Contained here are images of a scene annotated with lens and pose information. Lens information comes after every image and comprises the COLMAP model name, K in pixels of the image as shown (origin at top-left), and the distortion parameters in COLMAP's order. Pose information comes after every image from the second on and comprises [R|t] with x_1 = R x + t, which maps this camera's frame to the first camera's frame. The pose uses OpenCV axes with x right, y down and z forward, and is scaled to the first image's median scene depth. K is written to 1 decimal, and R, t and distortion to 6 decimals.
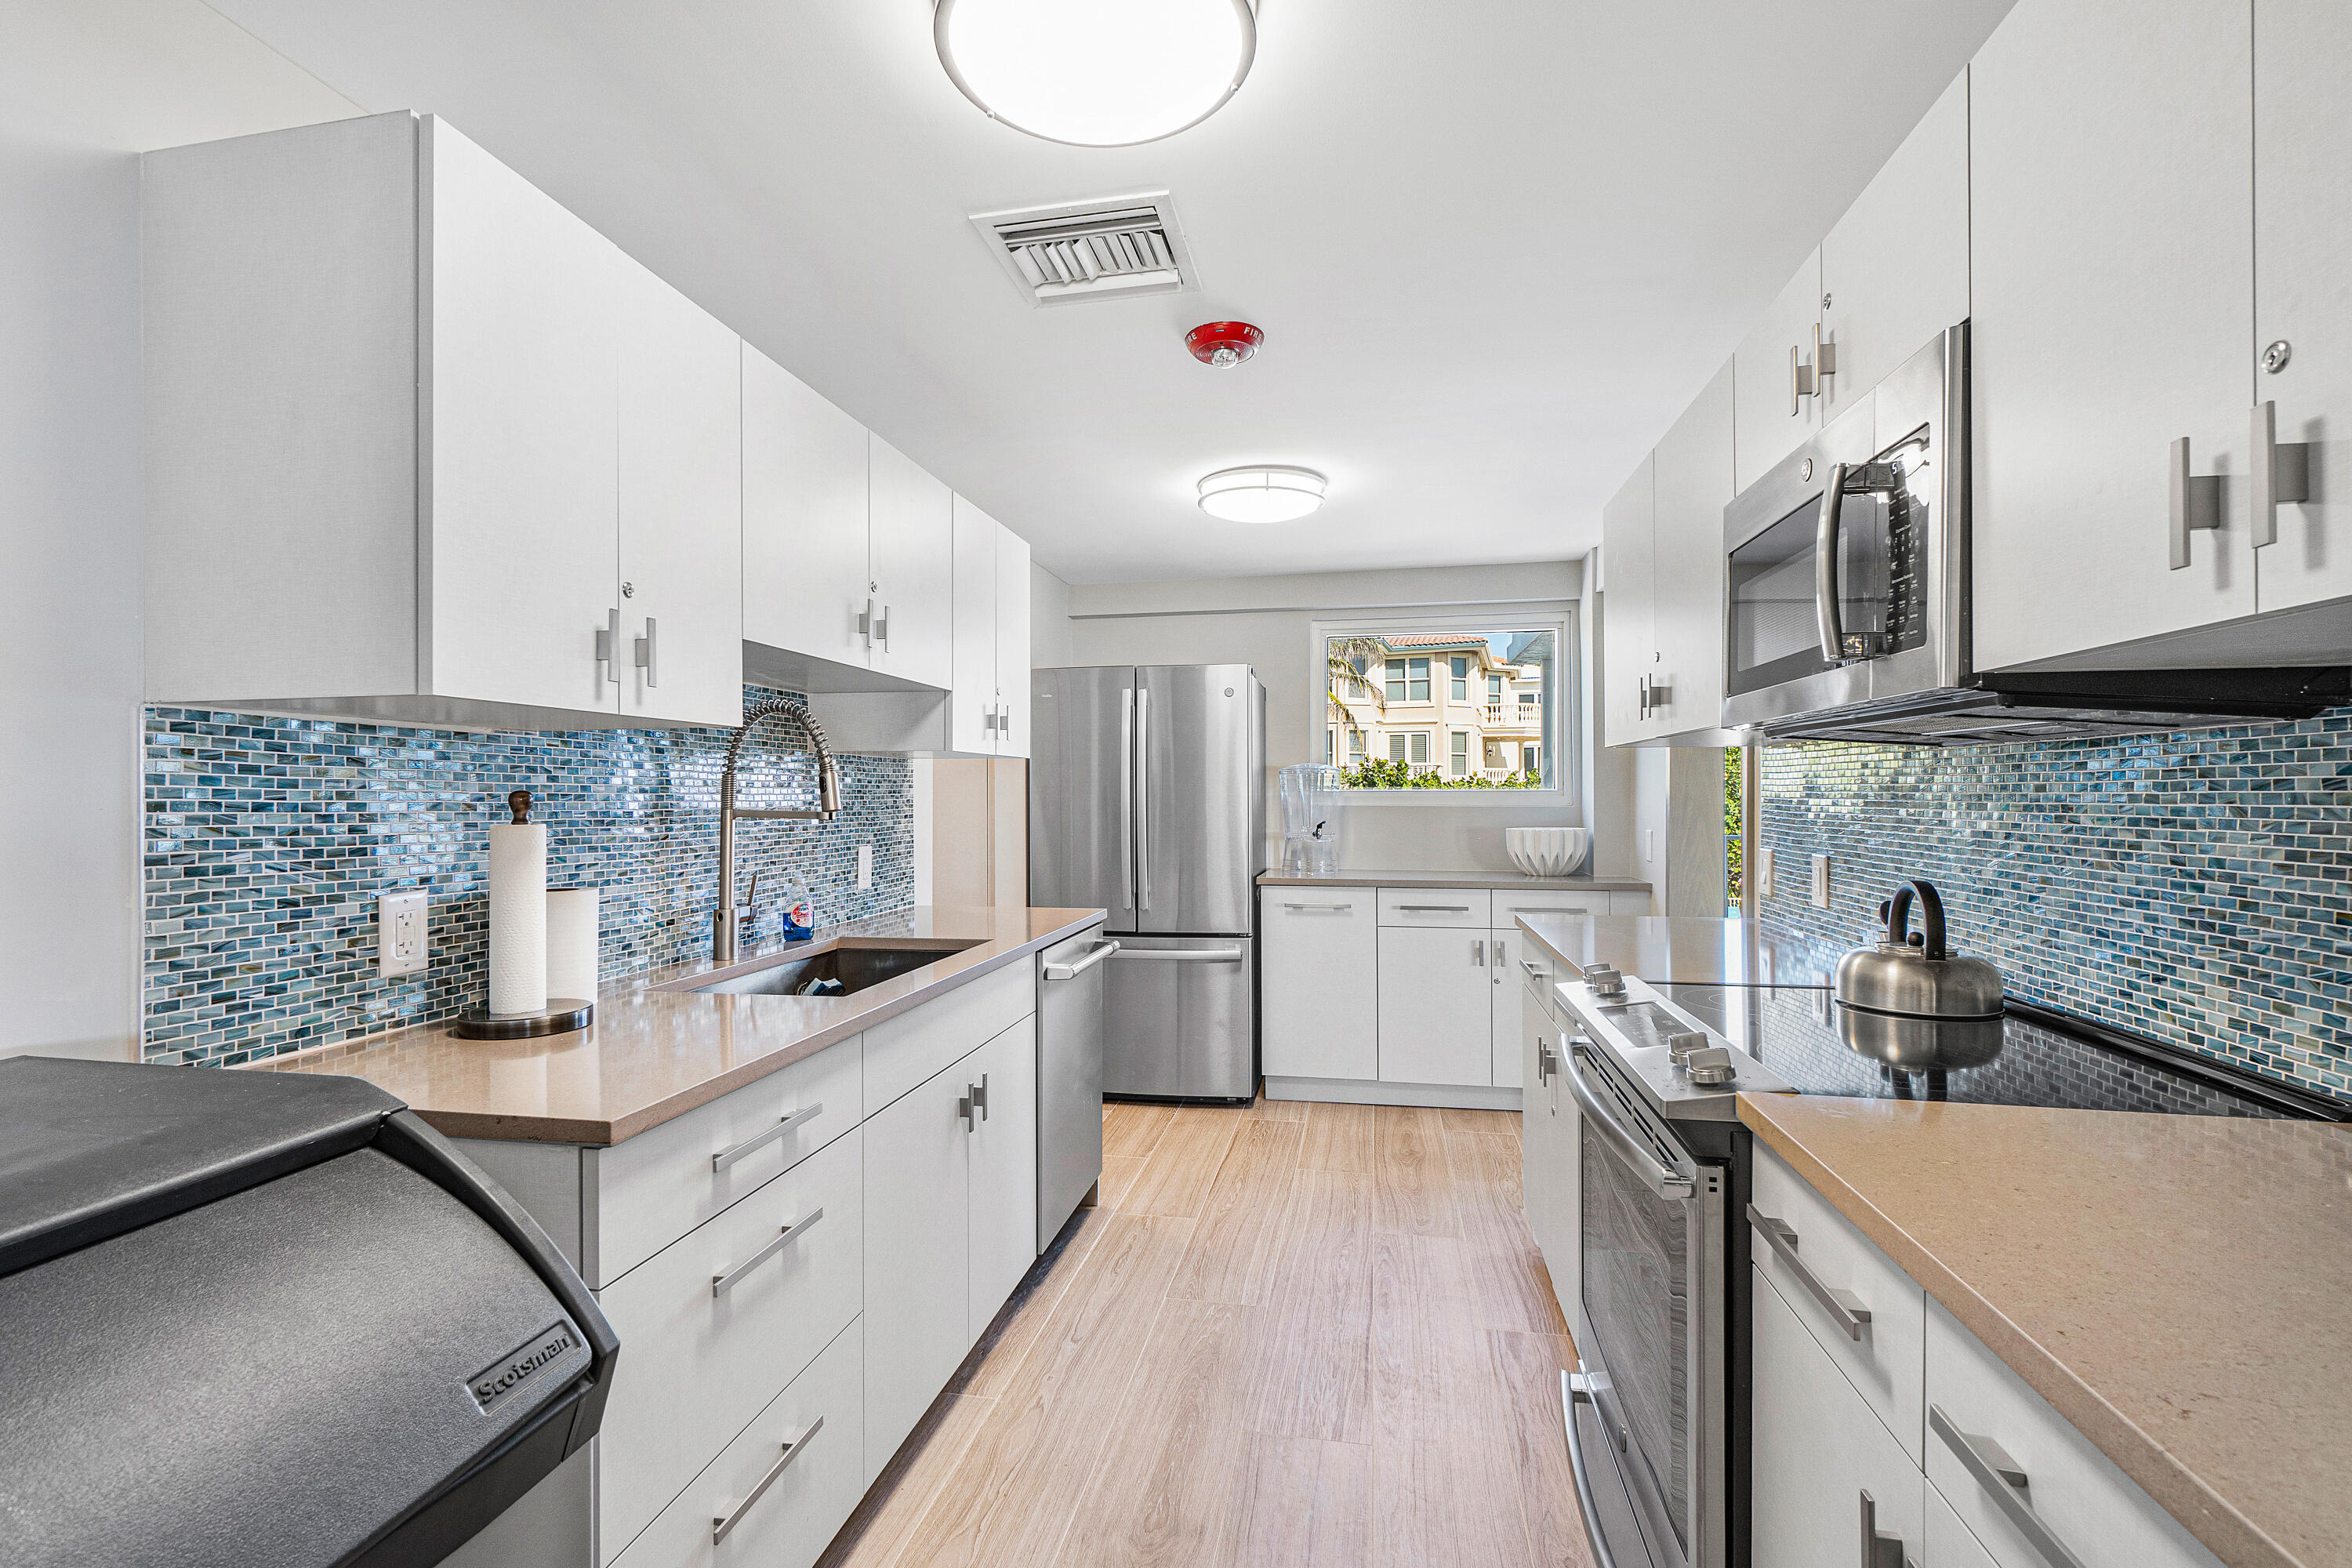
lens RADIAL K [[1027.0, 0, 1169.5], [0, 1027.0, 787.6], [0, 0, 1]] dist [-0.015935, 0.000001]
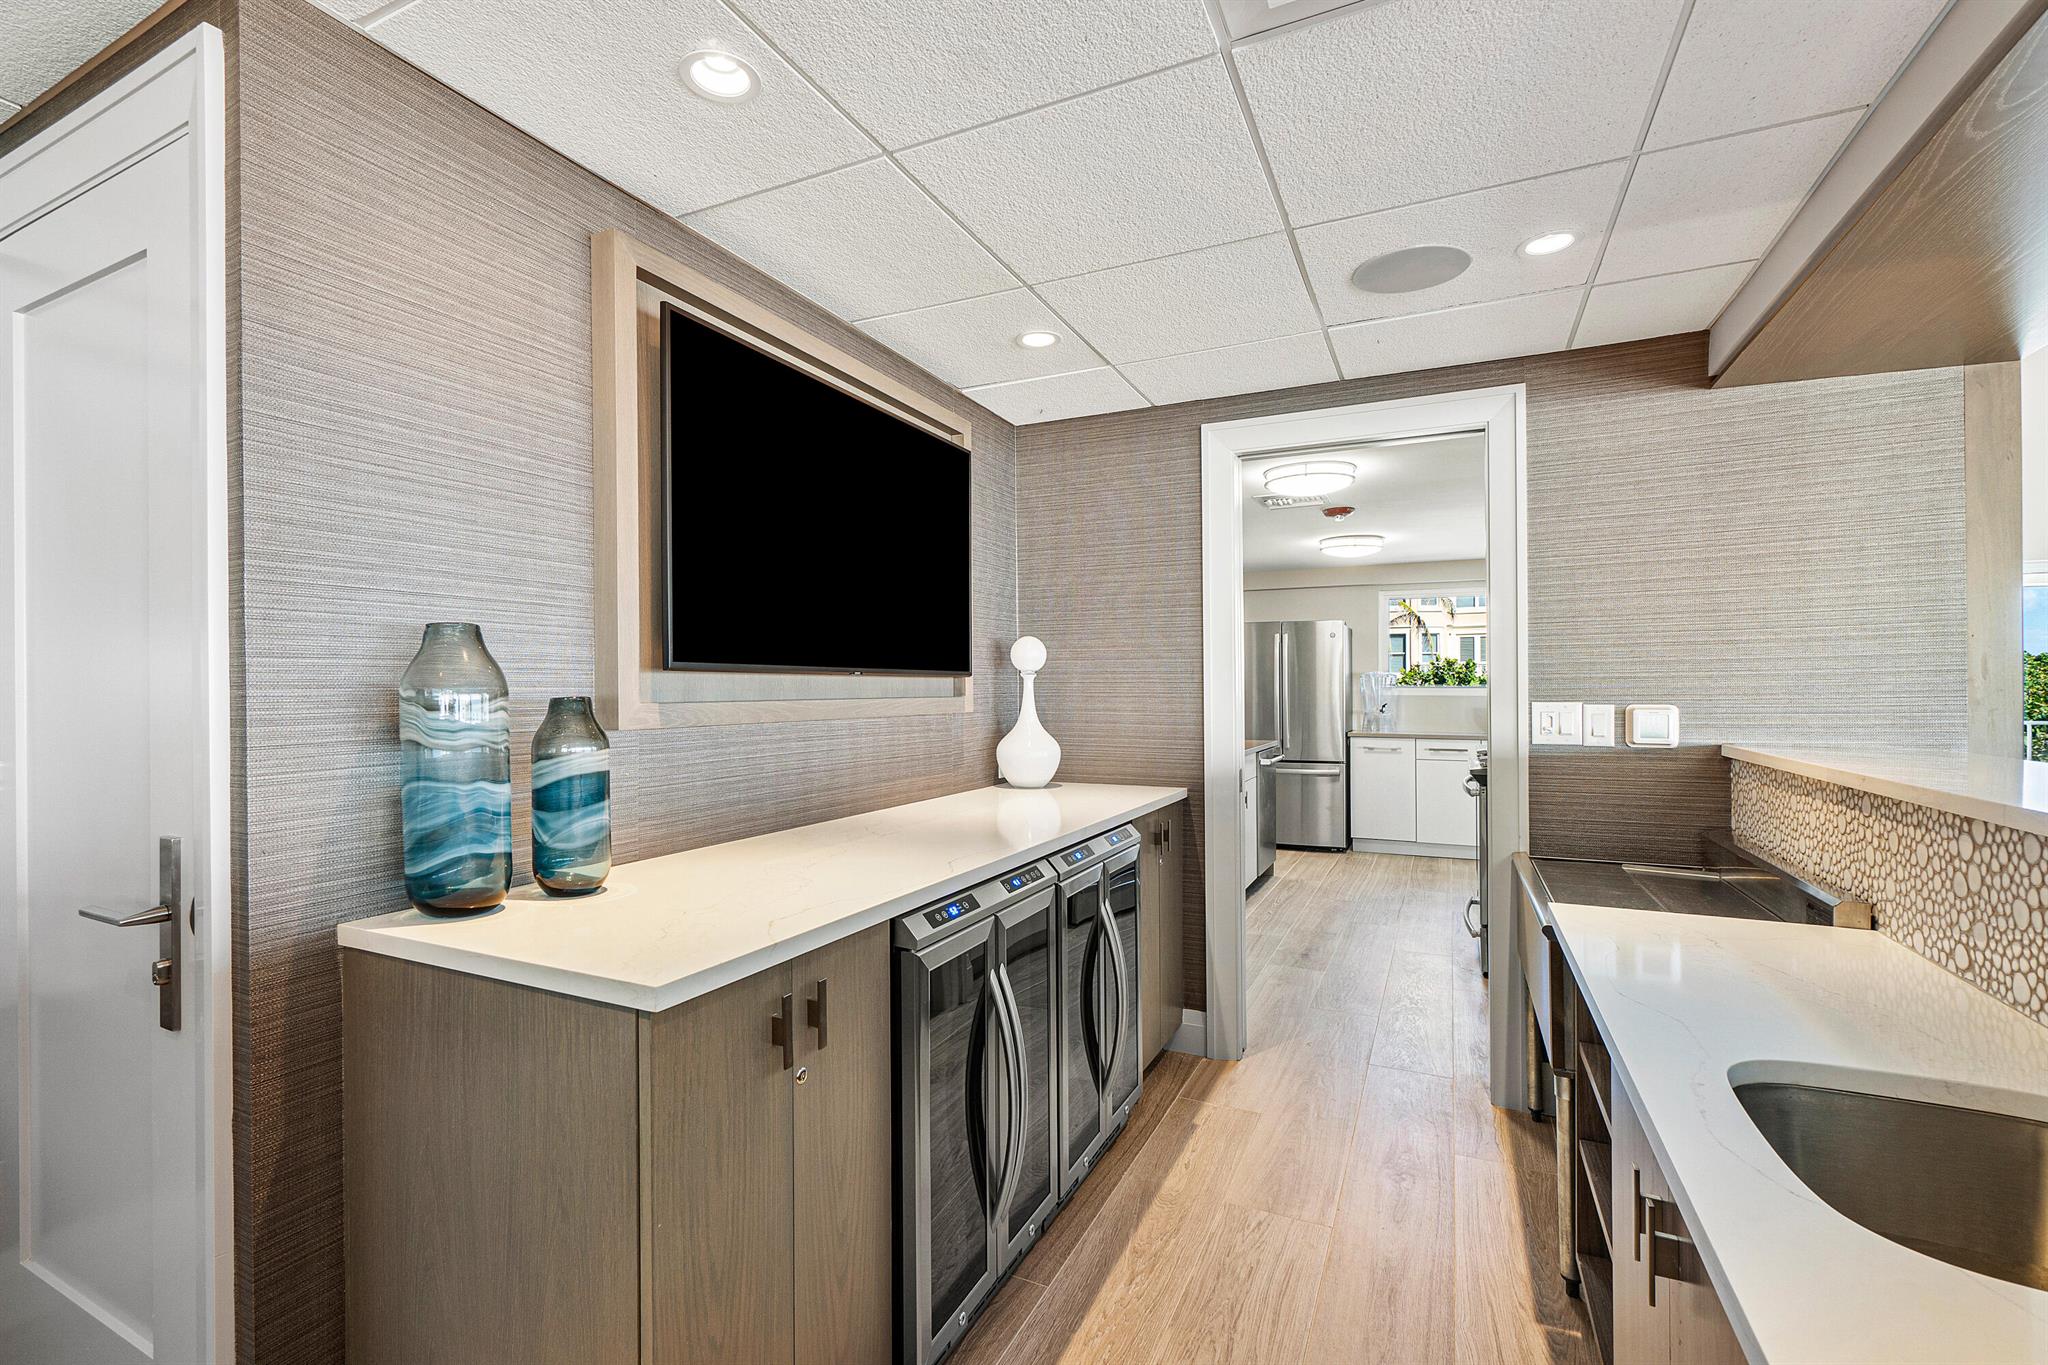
lens RADIAL K [[894.2, 0, 1020.2], [0, 894.2, 683.6], [0, 0, 1]] dist [-0.015935, 0.000001]
pose [[0.968163, -0.001284, -0.250317, -0.009318], [0.001205, 0.999999, -0.000470, -0.000247], [0.250317, 0.000153, 0.968164, -0.078859]]
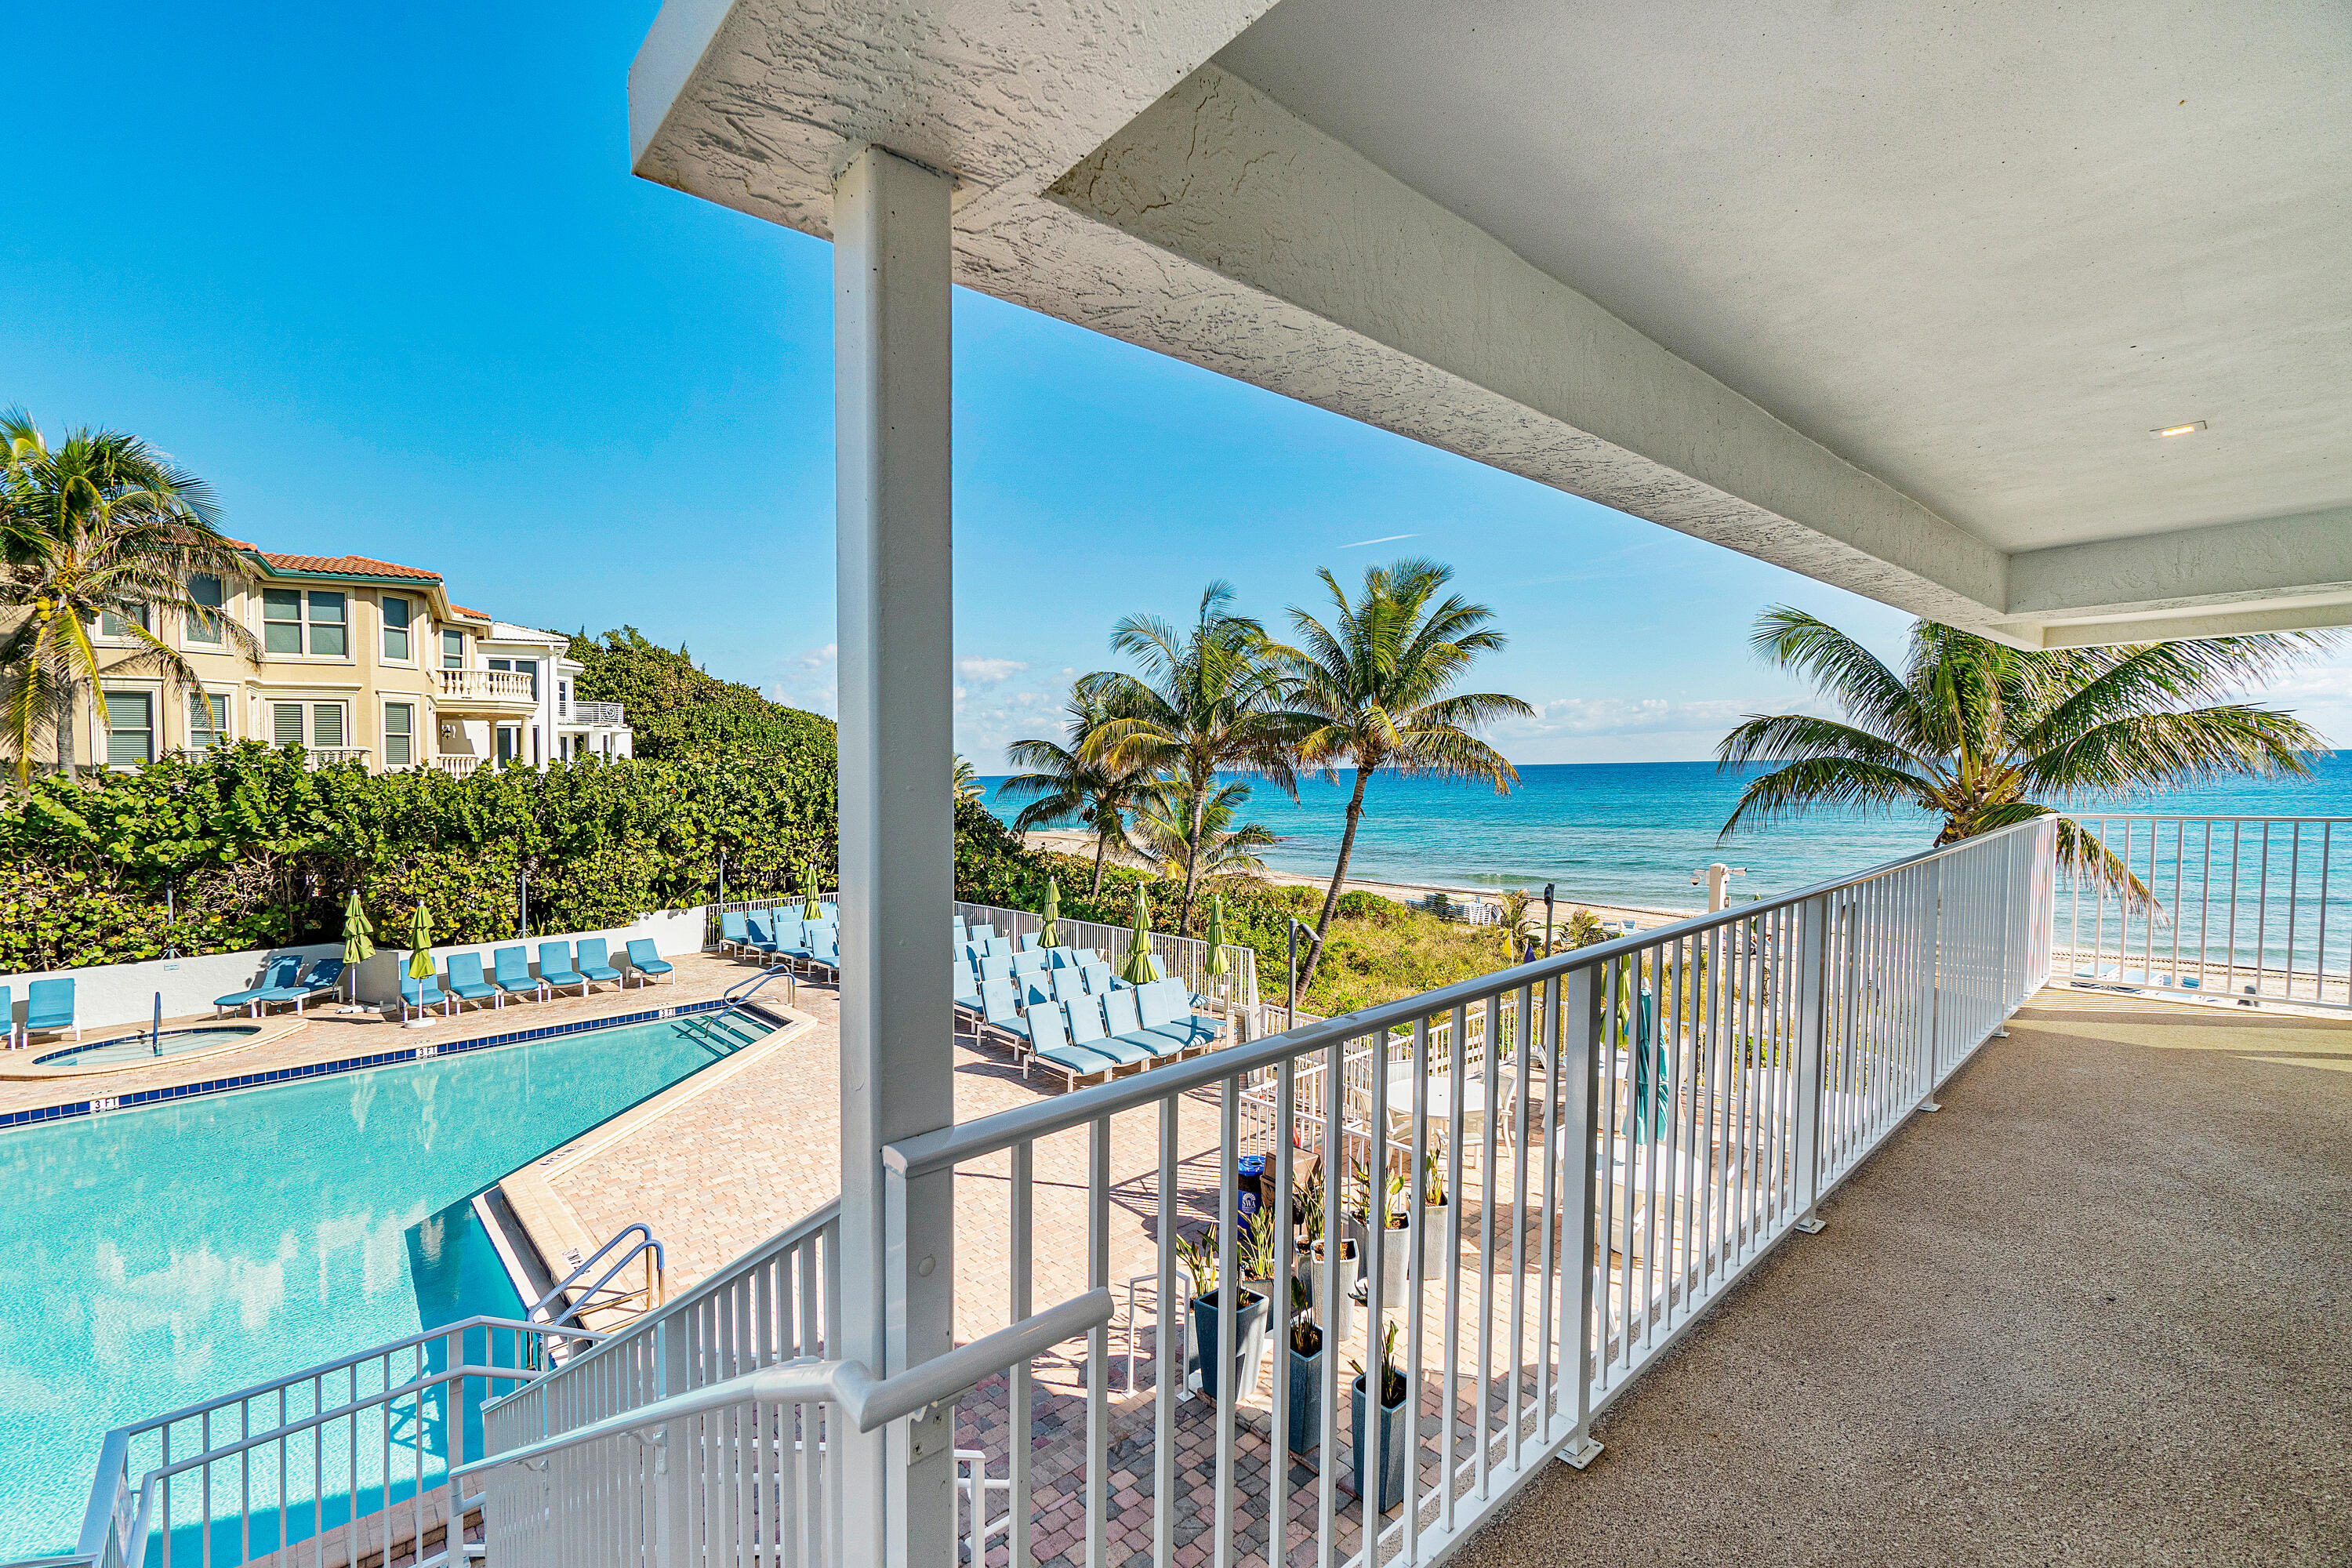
lens RADIAL K [[1027.0, 0, 1171.3], [0, 1027.0, 768.4], [0, 0, 1]] dist [-0.015935, 0.000001]
pose [[0.599456, -0.012803, 0.800305, 0.047258], [0.017992, 0.999835, 0.002518, -0.001871], [-0.800206, 0.012890, 0.599587, 0.181079]]
